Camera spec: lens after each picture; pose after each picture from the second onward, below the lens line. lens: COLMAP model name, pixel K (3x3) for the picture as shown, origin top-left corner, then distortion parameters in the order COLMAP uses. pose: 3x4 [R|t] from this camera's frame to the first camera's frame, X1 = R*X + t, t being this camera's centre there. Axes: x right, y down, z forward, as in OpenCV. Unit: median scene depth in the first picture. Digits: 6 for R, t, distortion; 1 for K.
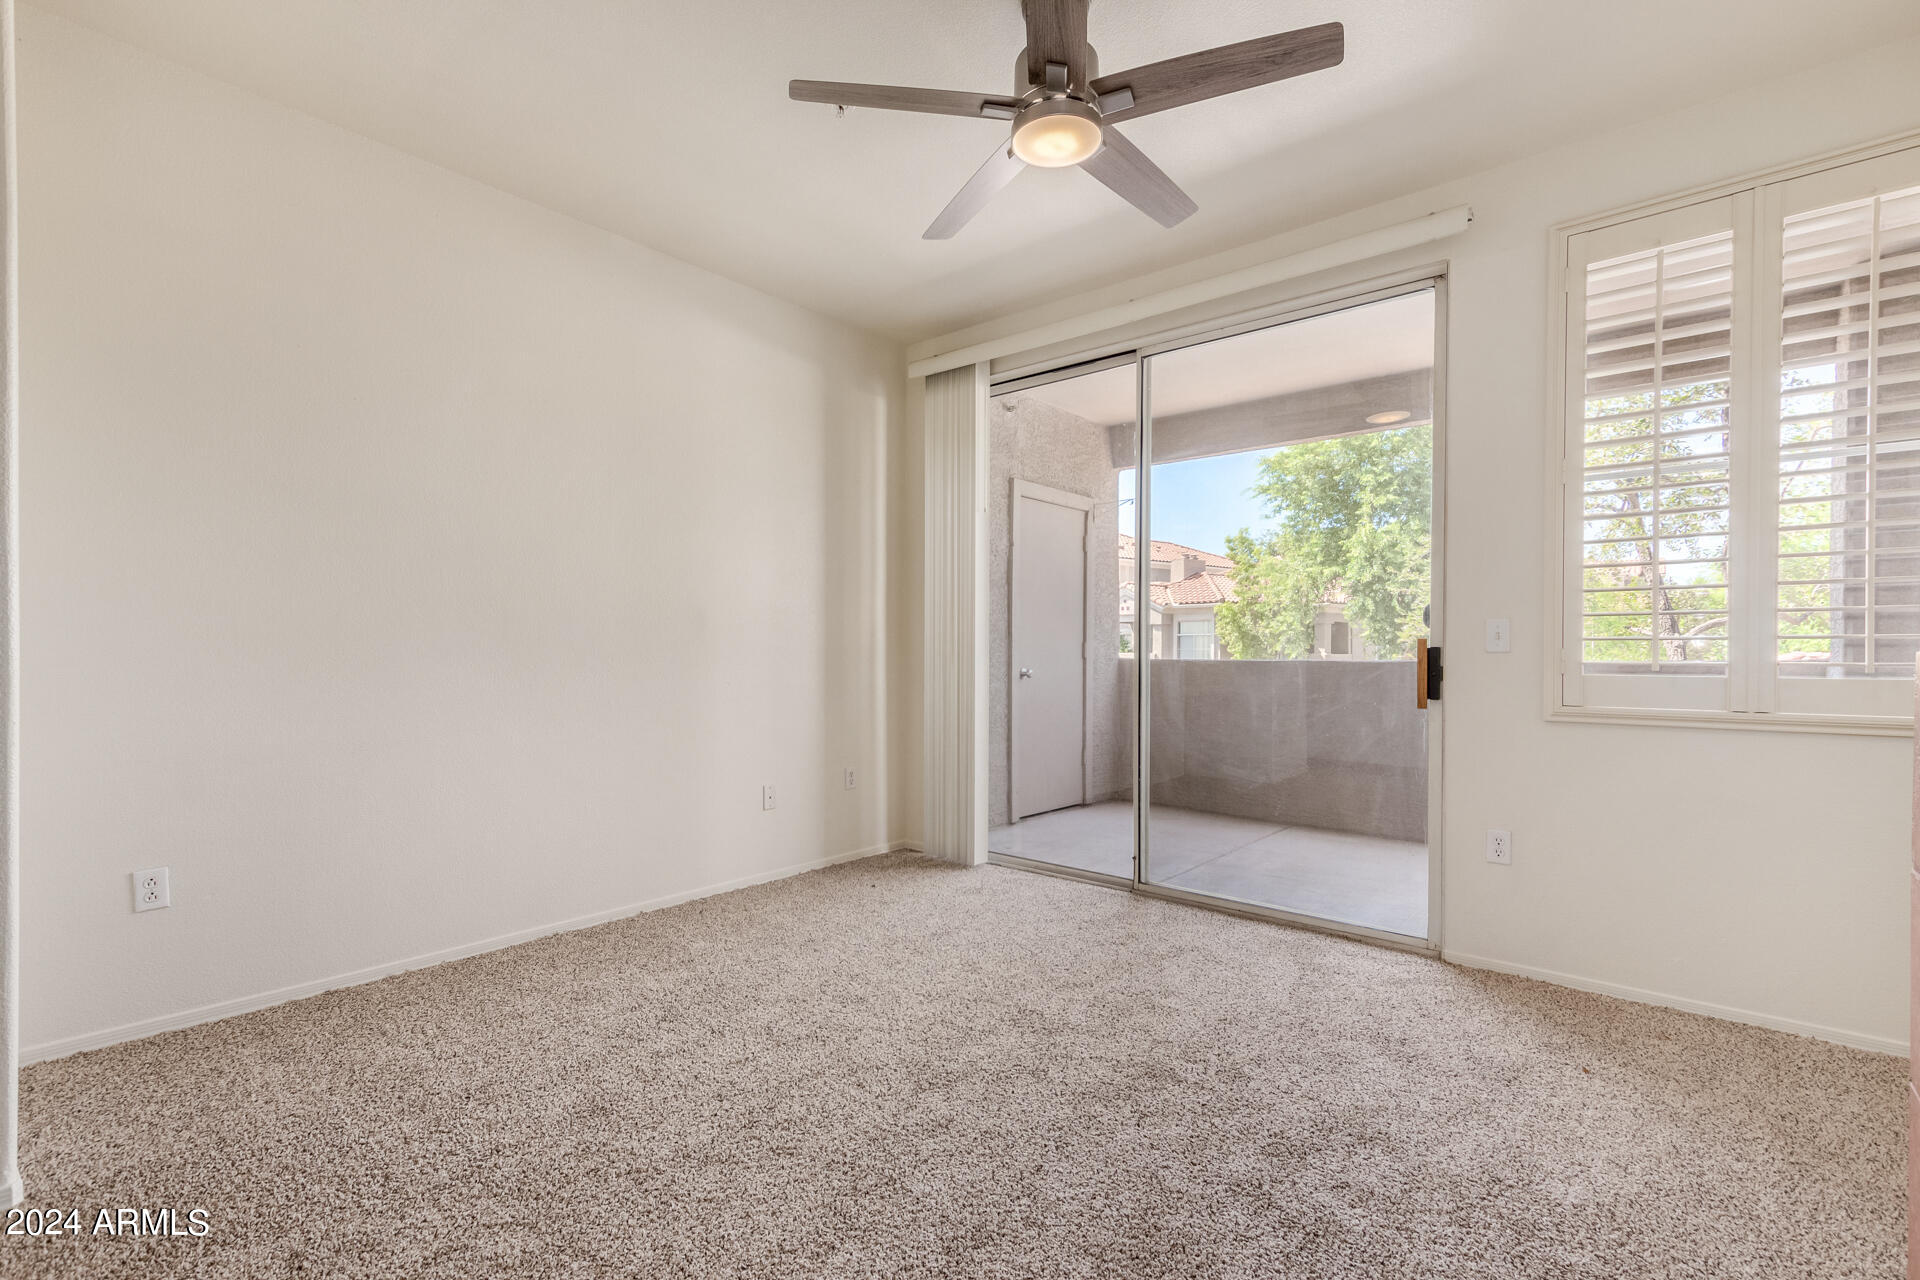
lens RADIAL K [[869.0, 0, 966.0], [0, 869.0, 659.9], [0, 0, 1]] dist [0.015966, 0.000275]
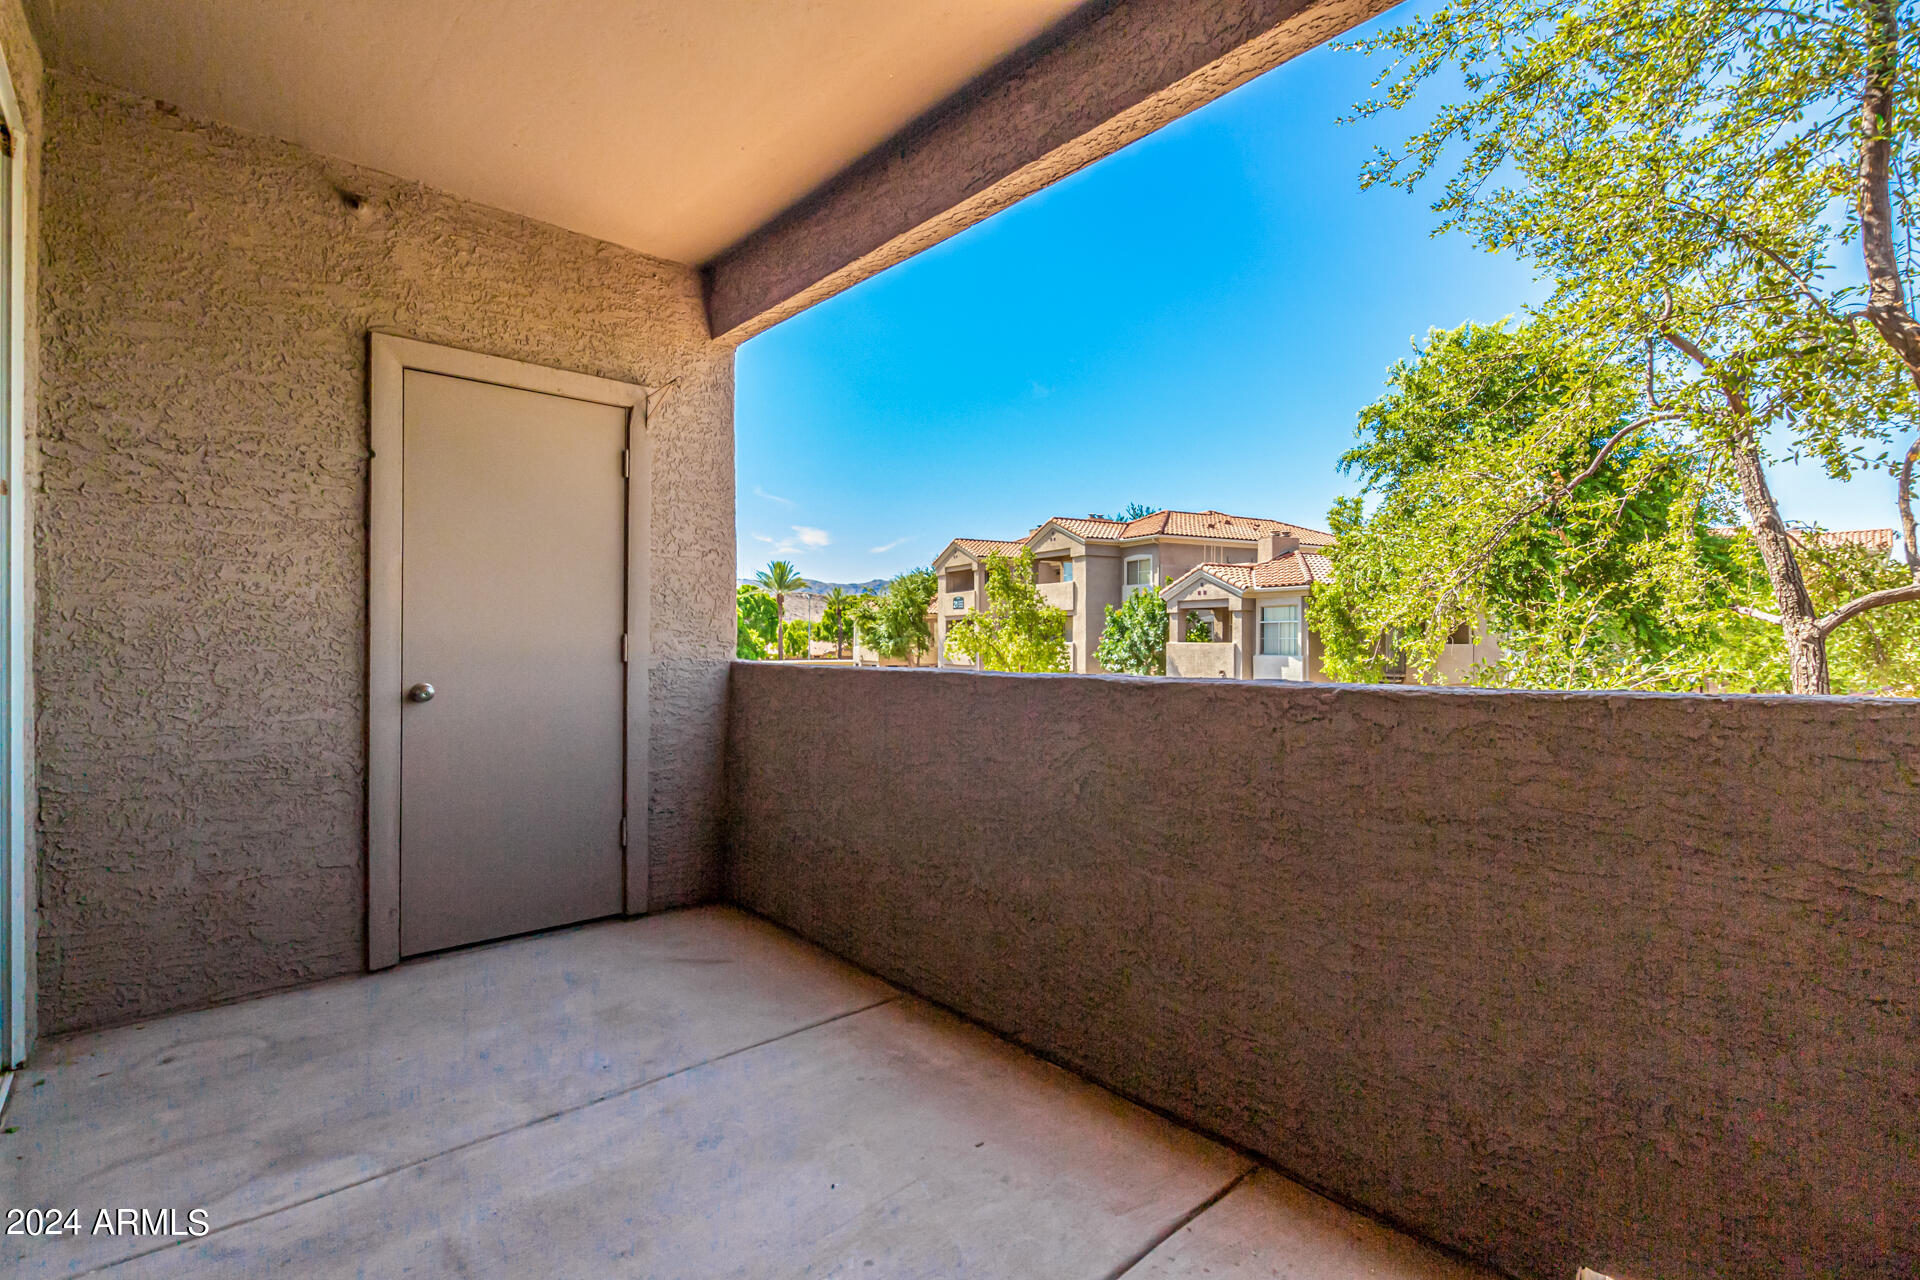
lens RADIAL K [[879.6, 0, 960.0], [0, 879.6, 640.0], [0, 0, 1]] dist [-0.004558, -0.001733]
pose [[0.988875, 0.000069, -0.148746, 0.633402], [-0.001490, 0.999954, -0.009443, -0.016946], [0.148738, 0.009560, 0.988830, 0.658959]]
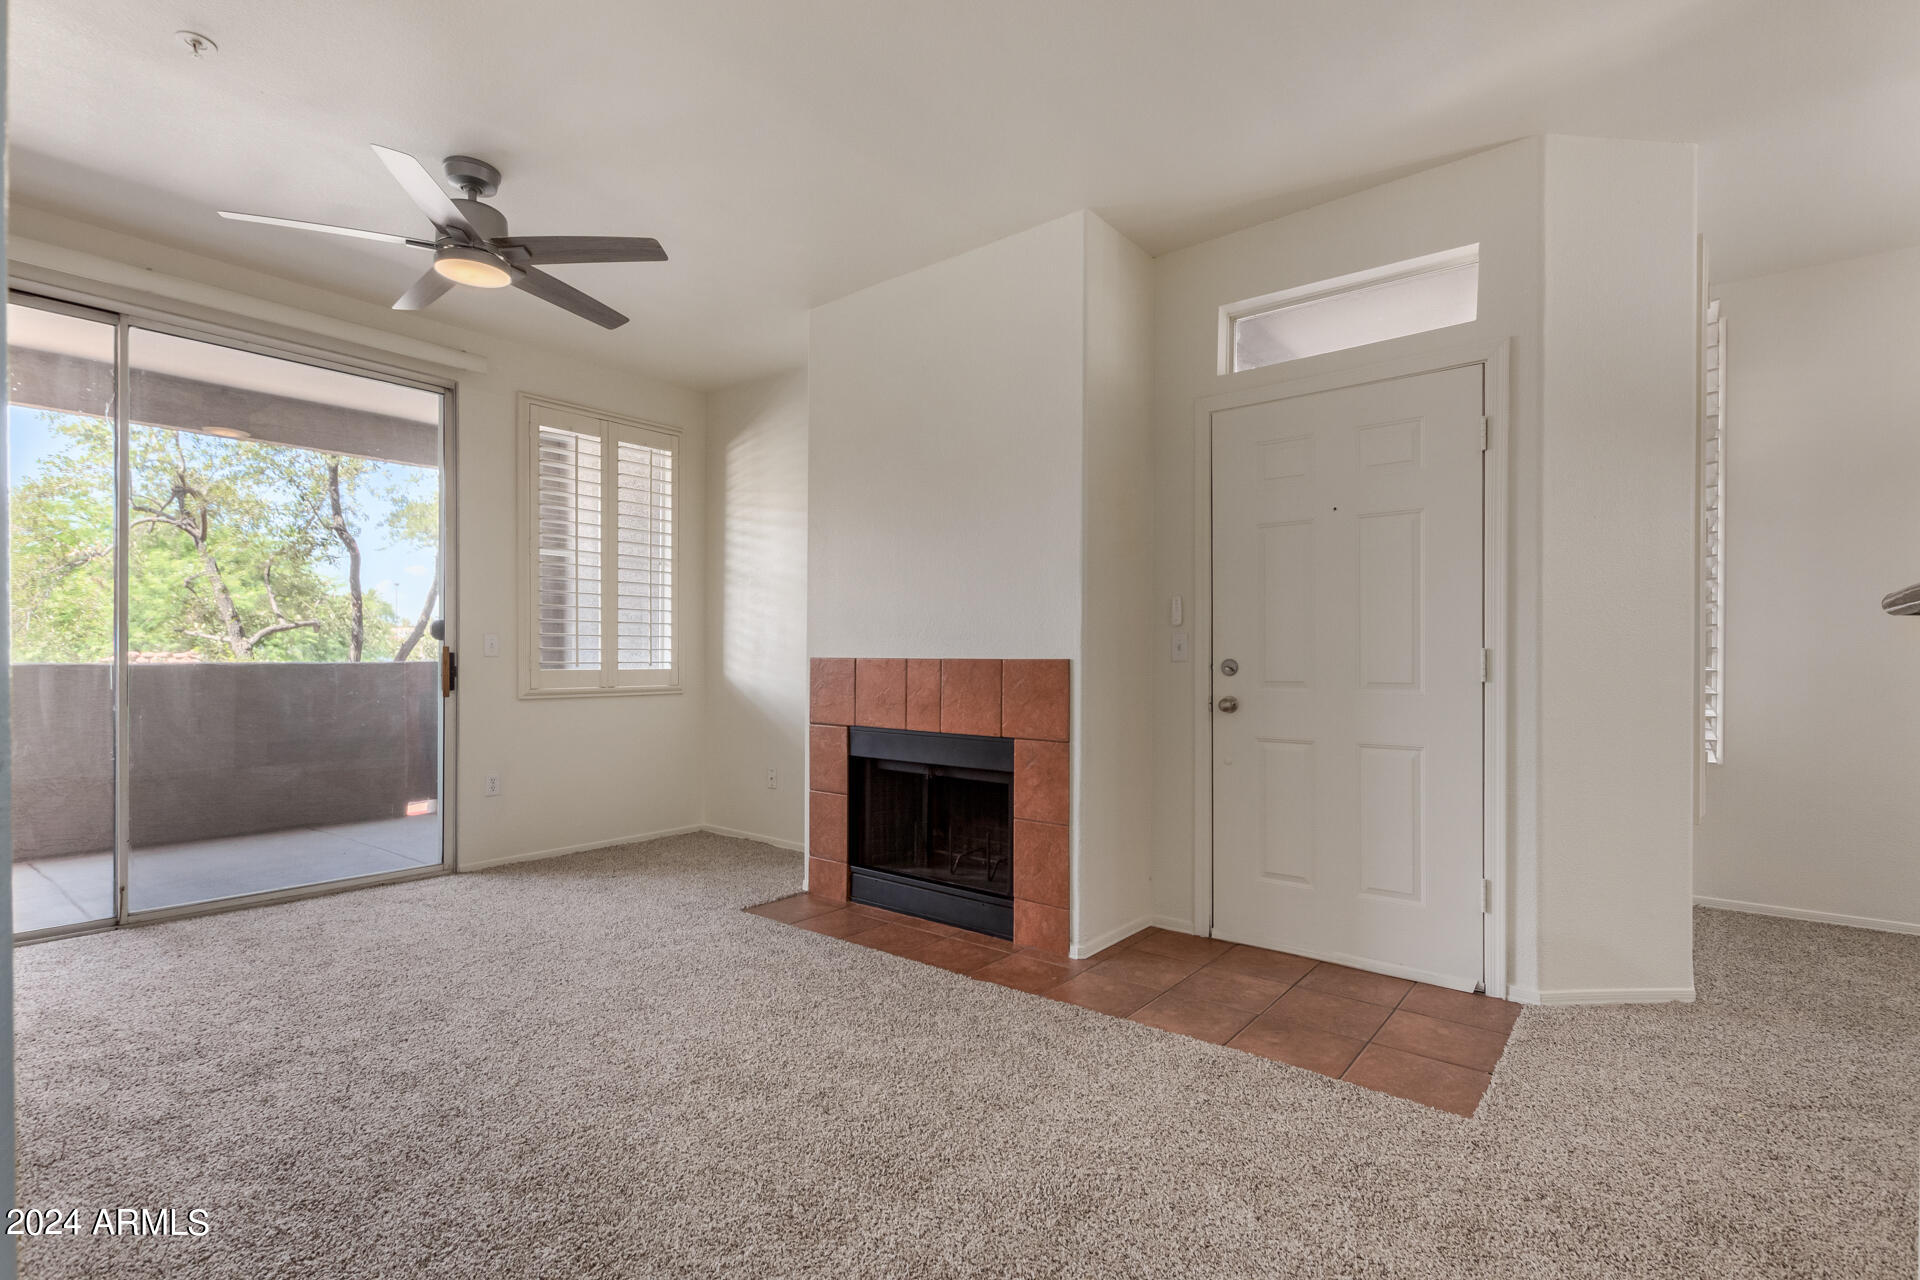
lens RADIAL K [[887.6, 0, 954.4], [0, 887.6, 662.0], [0, 0, 1]] dist [0.014408, -0.000281]
pose [[-0.009726, -0.007903, 0.999921, -0.654654], [0.004263, 0.999959, 0.007944, -0.005640], [-0.999944, 0.004340, -0.009692, 0.147549]]
